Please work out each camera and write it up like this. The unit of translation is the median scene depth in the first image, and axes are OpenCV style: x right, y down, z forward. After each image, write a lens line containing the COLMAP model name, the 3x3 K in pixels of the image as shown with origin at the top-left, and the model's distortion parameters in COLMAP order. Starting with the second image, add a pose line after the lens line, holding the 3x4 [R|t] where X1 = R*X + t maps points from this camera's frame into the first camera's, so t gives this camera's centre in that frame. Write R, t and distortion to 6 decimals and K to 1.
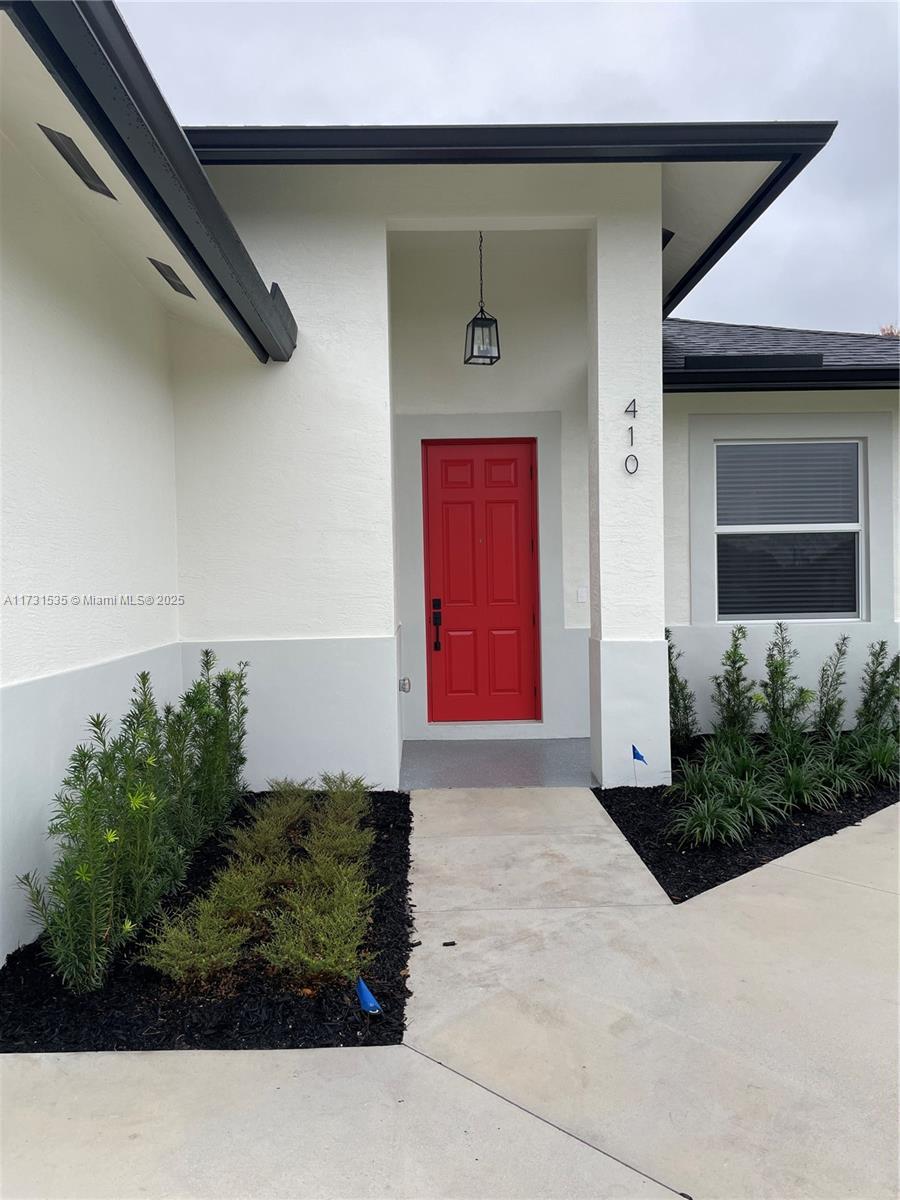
lens RADIAL K [[911.2, 0, 448.1], [0, 911.2, 593.0], [0, 0, 1]] dist [0.045385, -0.008448]
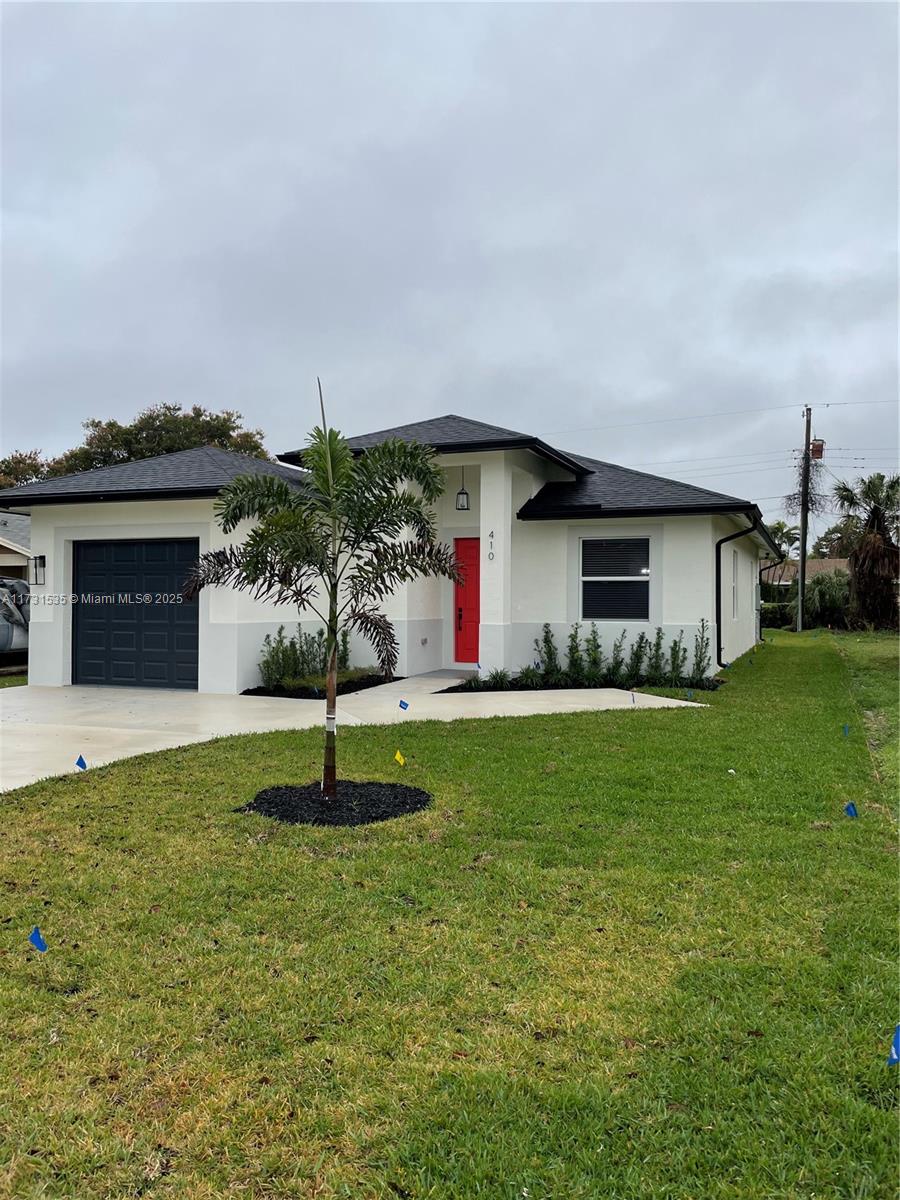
lens RADIAL K [[911.2, 0, 451.7], [0, 911.2, 603.5], [0, 0, 1]] dist [0.045385, -0.008448]
pose [[0.919007, 0.022076, -0.393622, 0.905583], [-0.023092, 0.999731, 0.002154, -0.009121], [0.393564, 0.007110, 0.919270, -1.144174]]
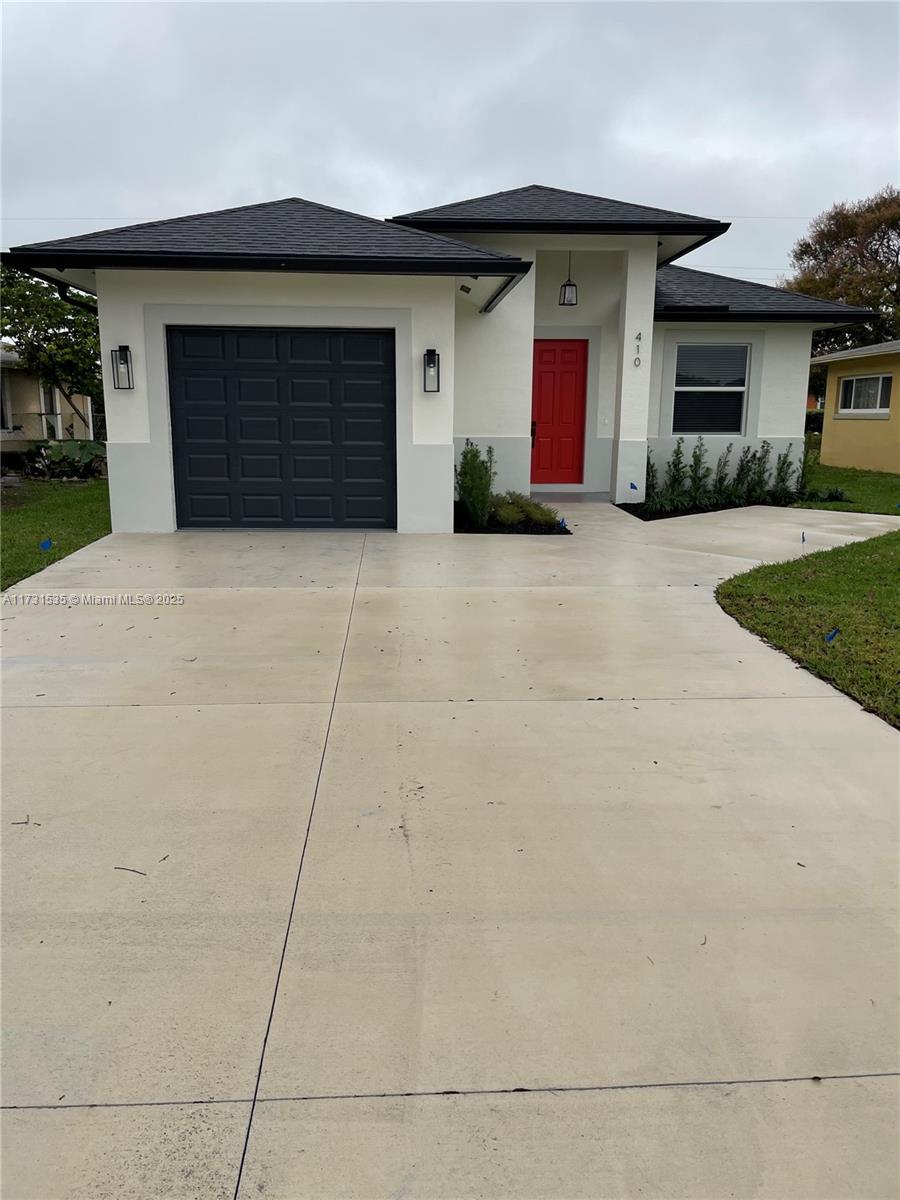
lens RADIAL K [[911.2, 0, 447.1], [0, 911.2, 601.1], [0, 0, 1]] dist [0.045385, -0.008448]
pose [[0.999344, 0.016978, 0.032002, -0.276519], [-0.022870, 0.980767, 0.193838, 0.009847], [-0.028095, -0.194443, 0.980511, -1.103496]]
